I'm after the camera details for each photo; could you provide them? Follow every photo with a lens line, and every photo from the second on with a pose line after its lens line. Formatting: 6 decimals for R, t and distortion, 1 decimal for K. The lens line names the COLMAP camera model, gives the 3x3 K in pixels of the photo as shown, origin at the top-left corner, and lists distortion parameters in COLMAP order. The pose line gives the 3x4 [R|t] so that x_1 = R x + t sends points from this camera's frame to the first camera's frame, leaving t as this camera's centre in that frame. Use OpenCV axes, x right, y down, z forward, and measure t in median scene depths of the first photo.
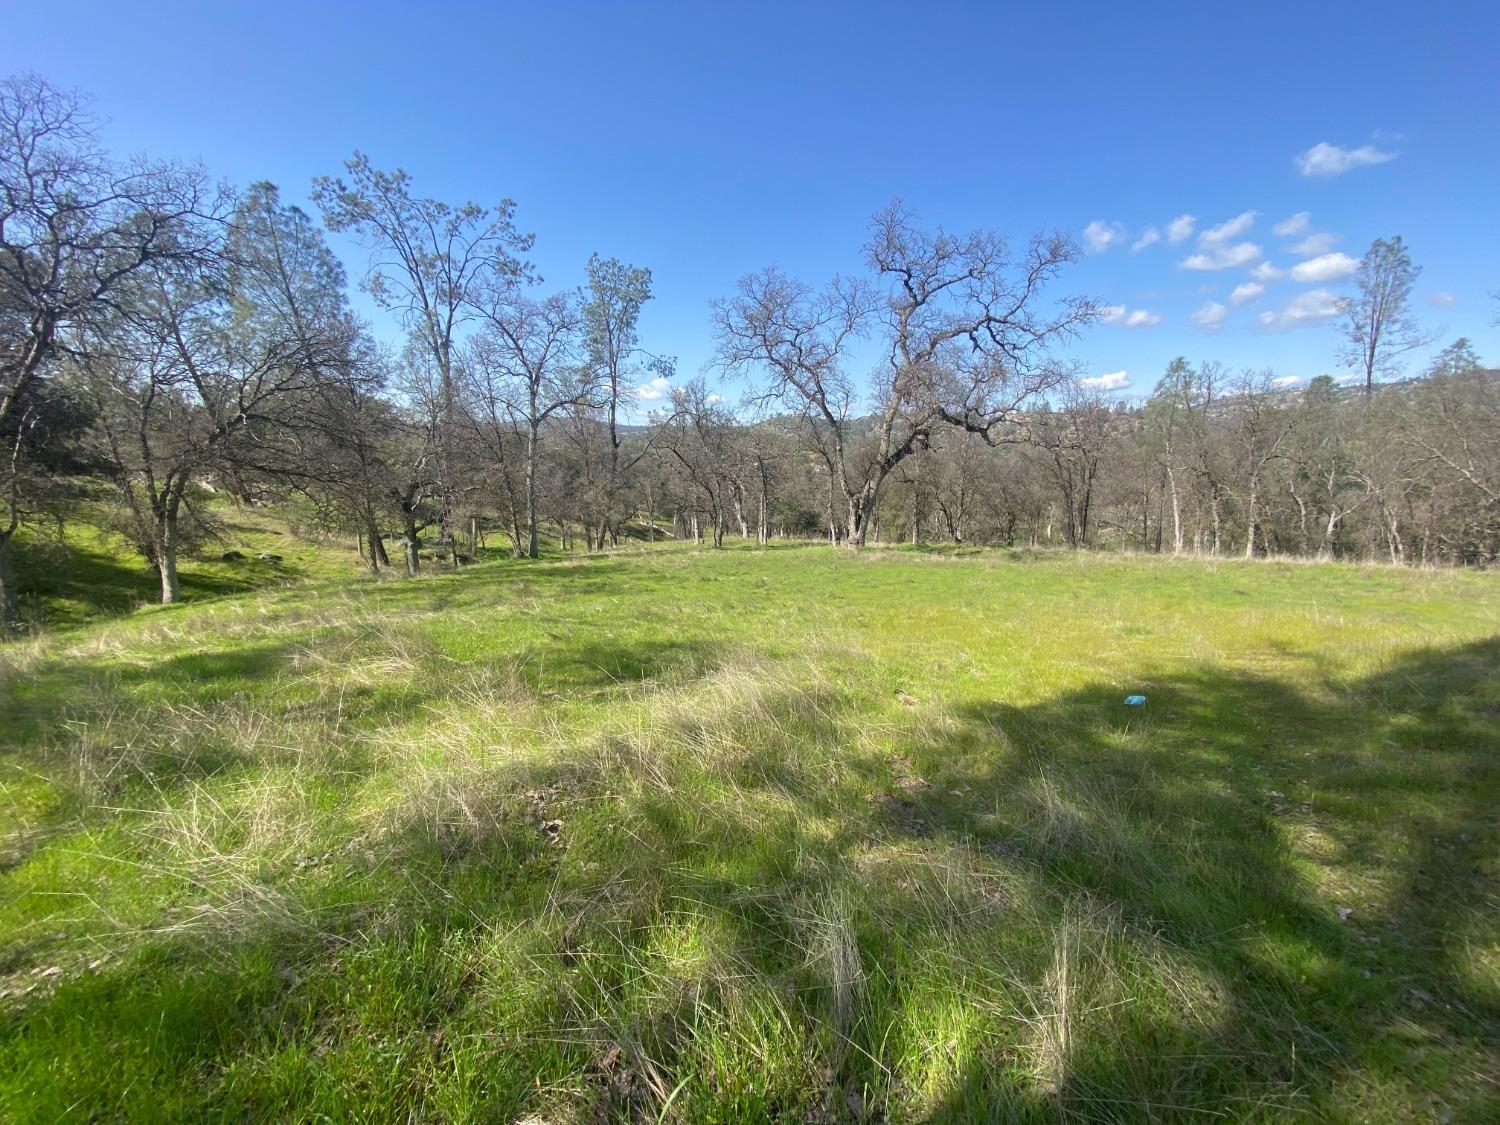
lens RADIAL K [[602.5, 0, 750.0], [0, 602.5, 582.6], [0, 0, 1]] dist [0.000795, -0.000065]
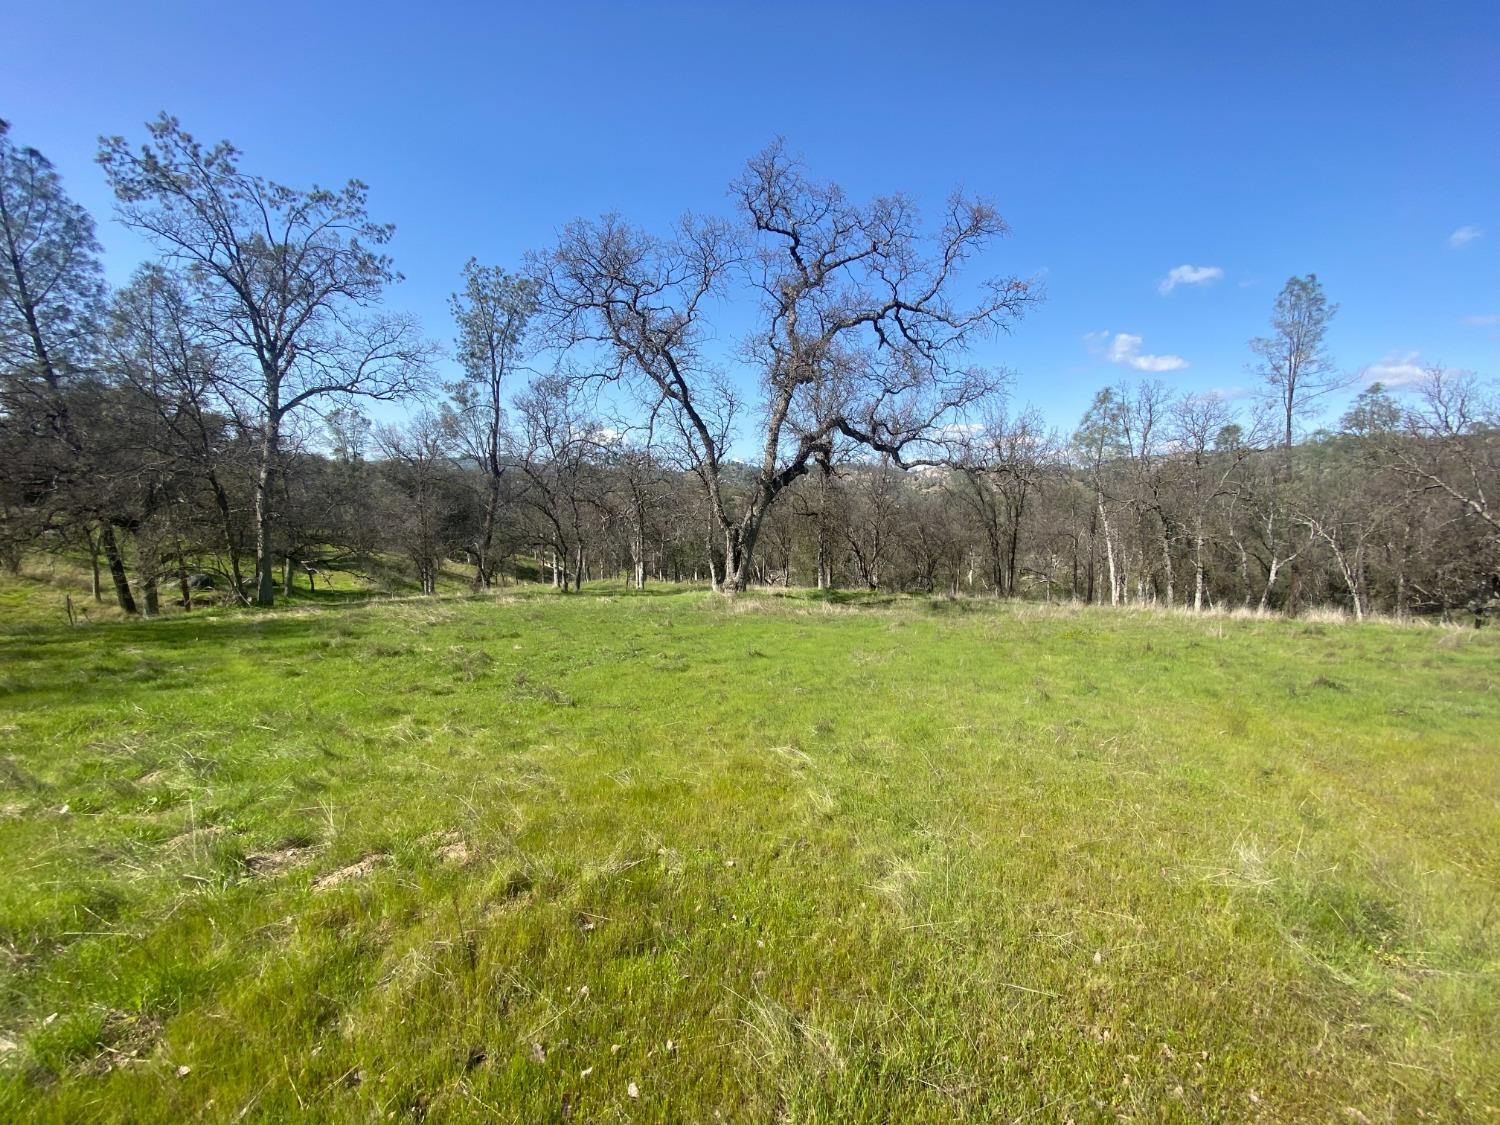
lens RADIAL K [[600.3, 0, 744.9], [0, 600.3, 588.3], [0, 0, 1]] dist [-0.000032, -0.013100]
pose [[0.994524, 0.012340, 0.103778, 0.091863], [-0.005584, 0.997861, -0.065136, -0.012176], [-0.104360, 0.064200, 0.992465, 0.202652]]
